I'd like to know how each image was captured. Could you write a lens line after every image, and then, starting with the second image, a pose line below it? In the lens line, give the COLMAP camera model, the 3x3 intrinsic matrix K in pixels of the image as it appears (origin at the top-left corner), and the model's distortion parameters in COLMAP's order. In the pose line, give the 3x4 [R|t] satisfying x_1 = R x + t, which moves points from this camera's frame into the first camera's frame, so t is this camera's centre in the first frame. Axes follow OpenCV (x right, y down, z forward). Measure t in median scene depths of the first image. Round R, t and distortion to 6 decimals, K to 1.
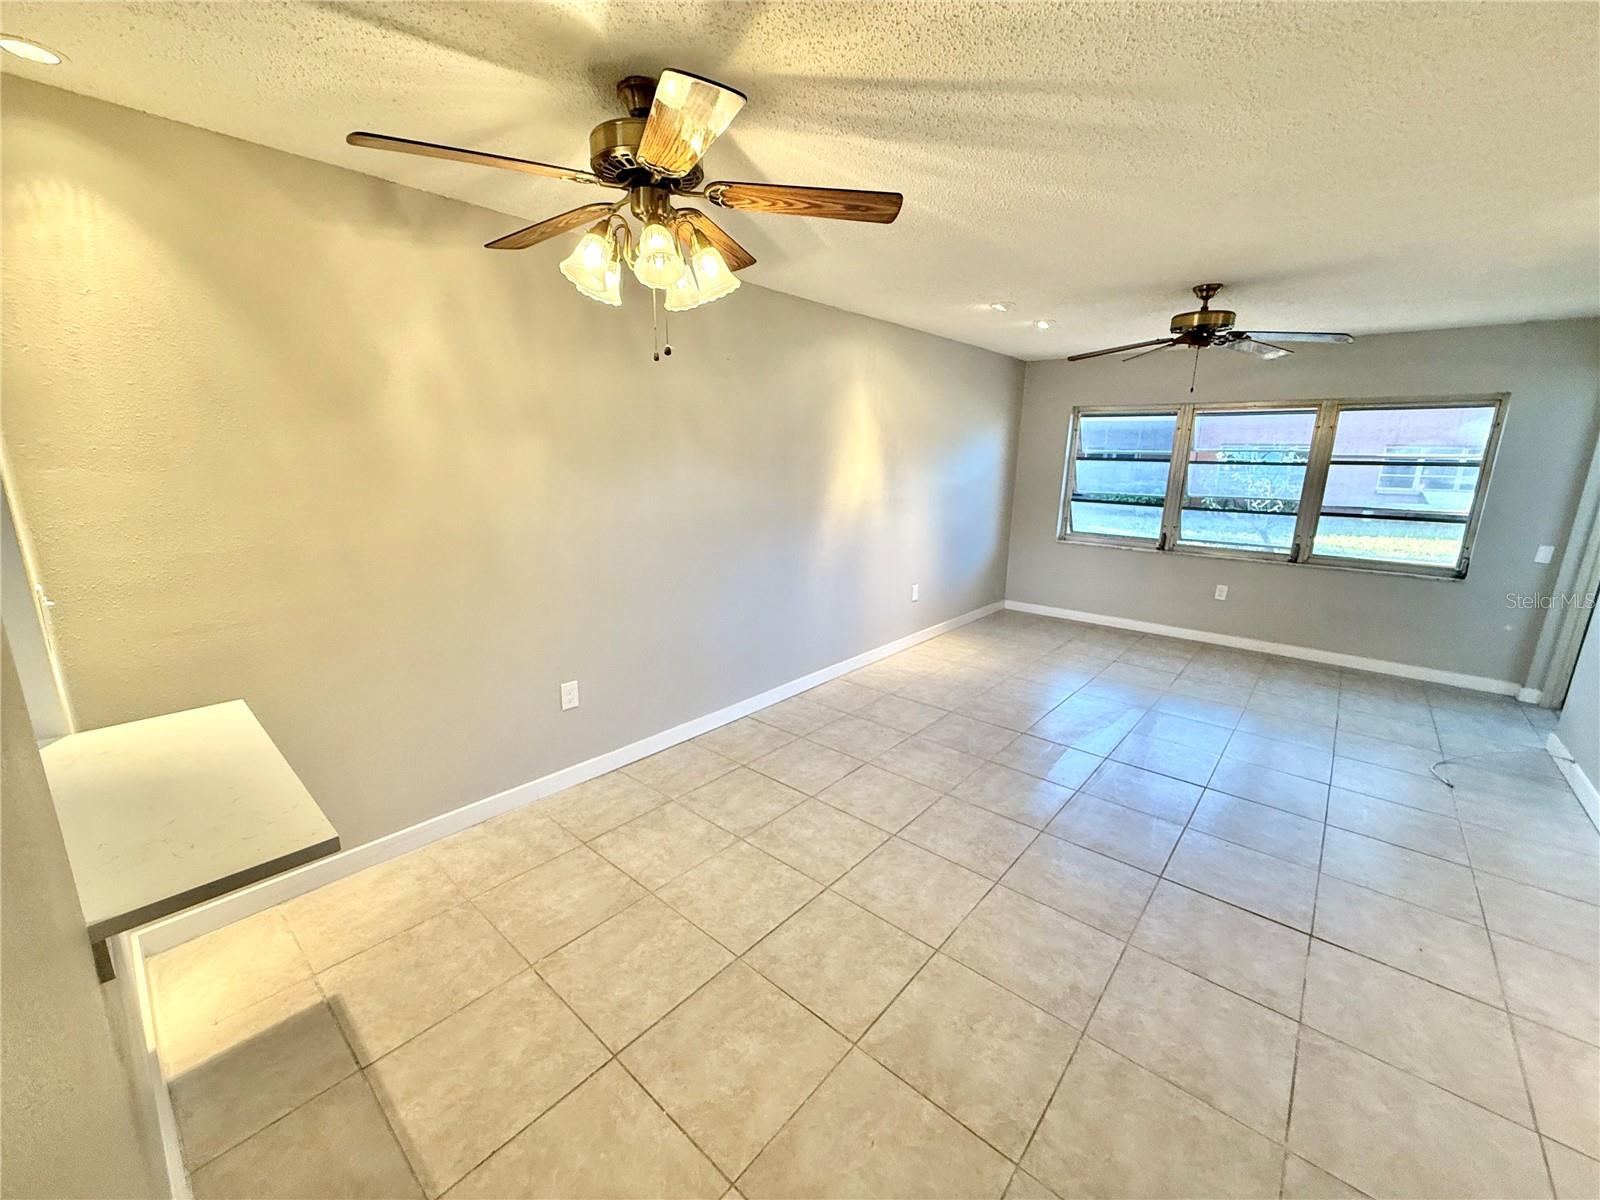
lens RADIAL K [[638.9, 0, 800.2], [0, 638.9, 601.5], [0, 0, 1]] dist [0.004312, -0.000205]
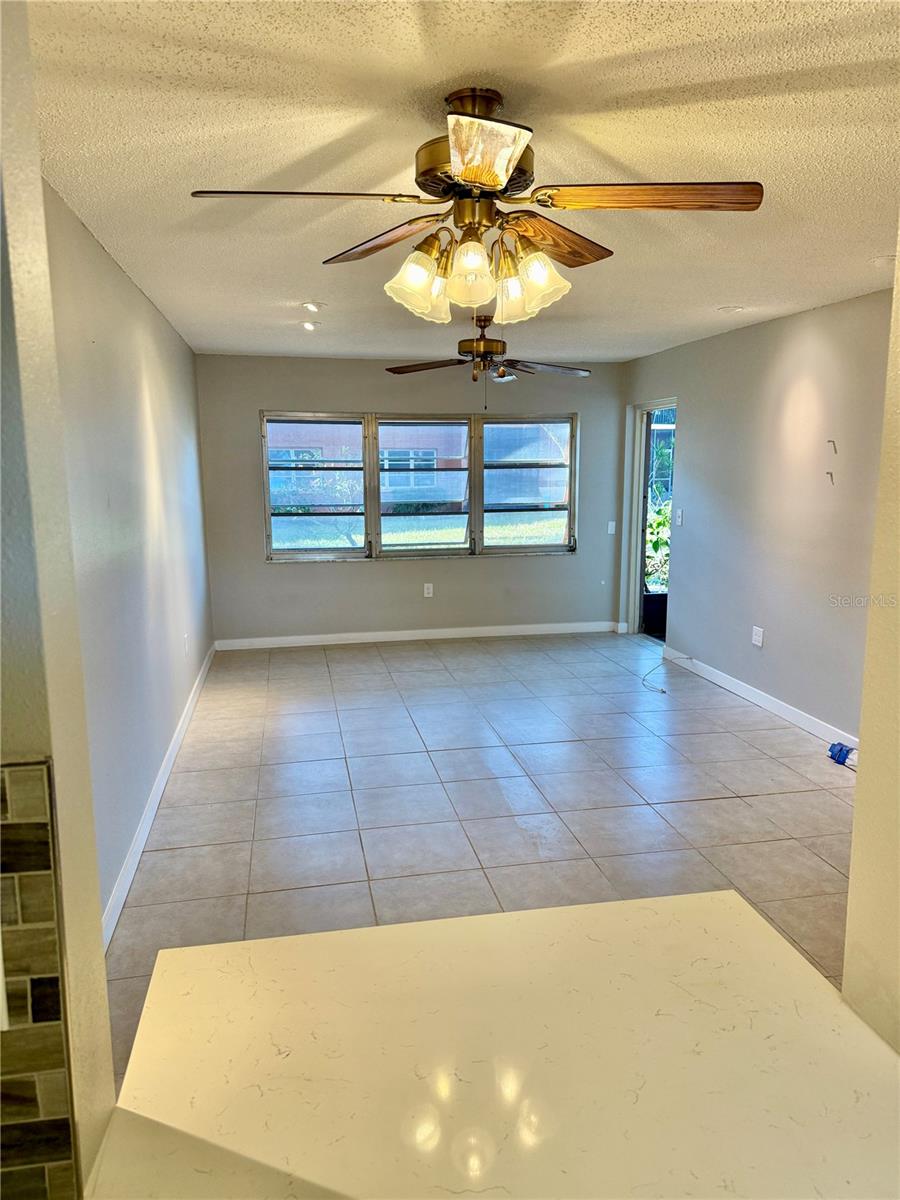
lens RADIAL K [[835.4, 0, 450.8], [0, 835.4, 604.6], [0, 0, 1]] dist [0.070431, -0.048482]
pose [[0.615204, -0.153313, 0.773317, -0.461022], [0.194684, 0.980073, 0.039424, -0.044628], [-0.763952, 0.126299, 0.632792, 0.116500]]
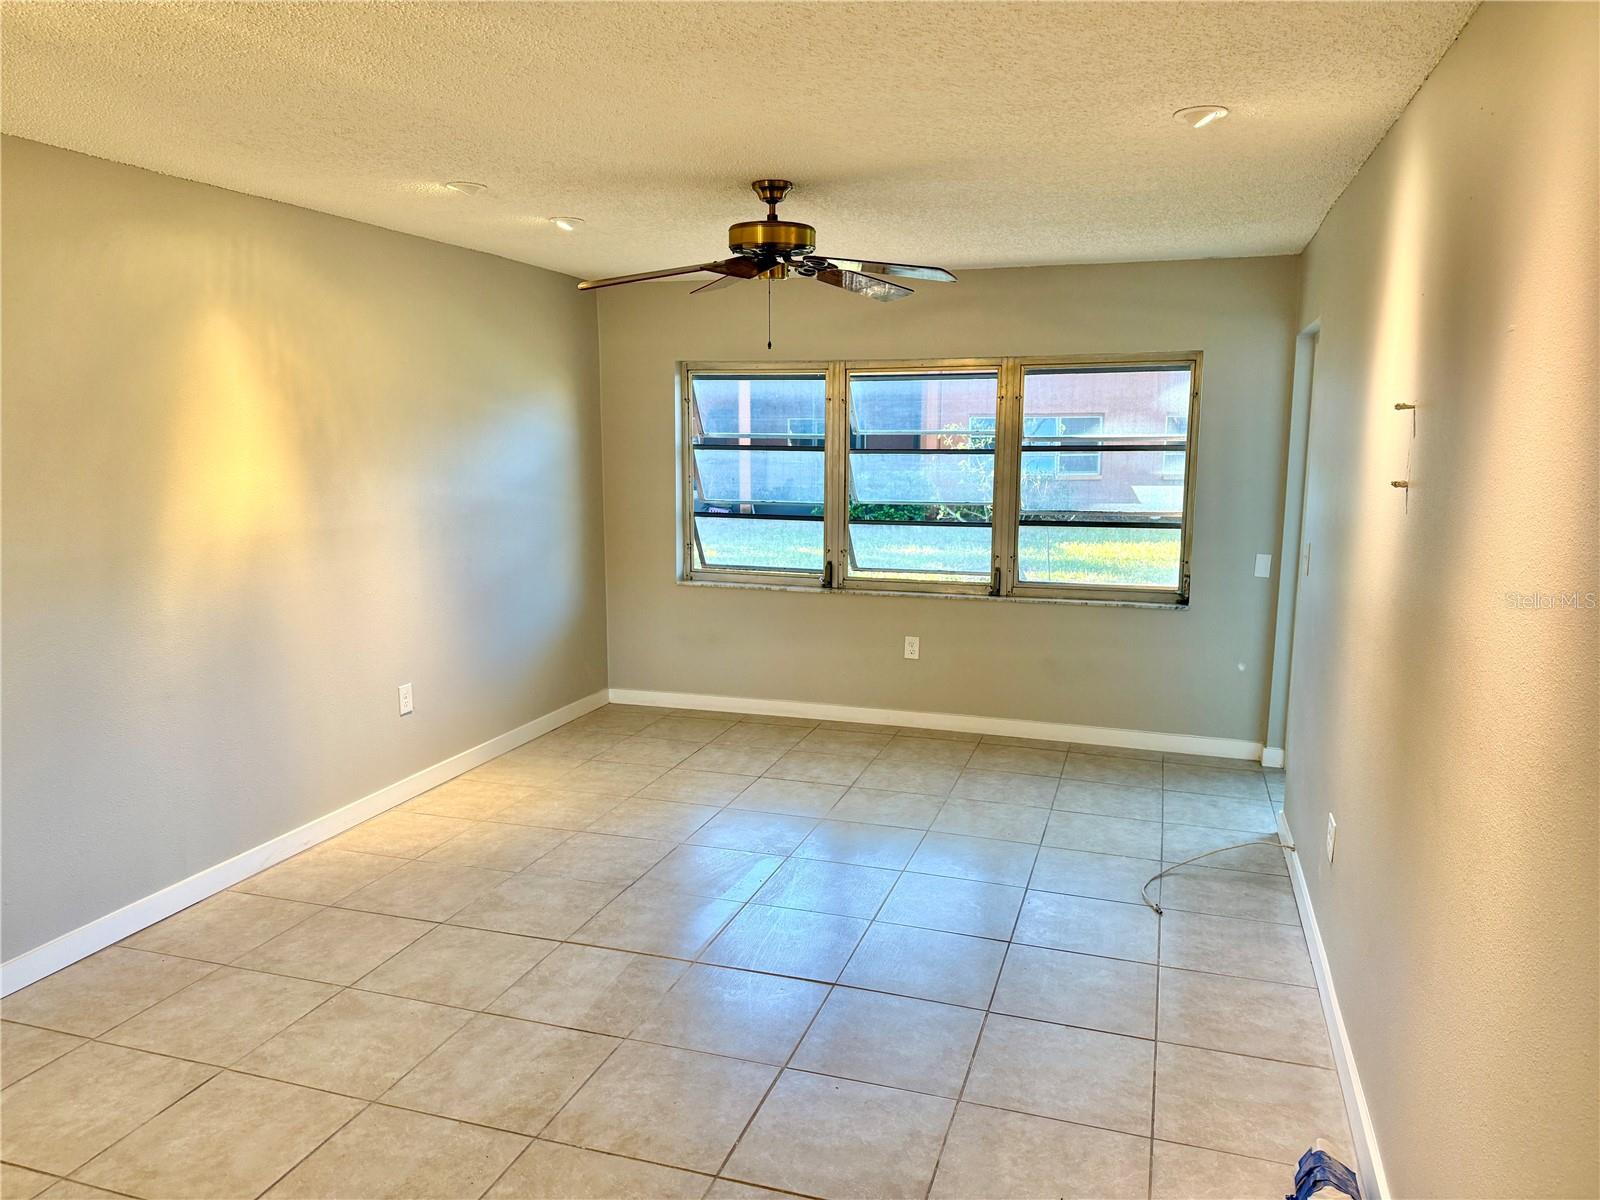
lens RADIAL K [[1113.9, 0, 797.8], [0, 1113.9, 610.8], [0, 0, 1]] dist [0.070431, -0.048482]
pose [[0.923986, -0.073435, 0.375308, 0.152587], [0.098288, 0.994025, -0.047482, -0.010993], [-0.369579, 0.080761, 0.925683, -0.005257]]
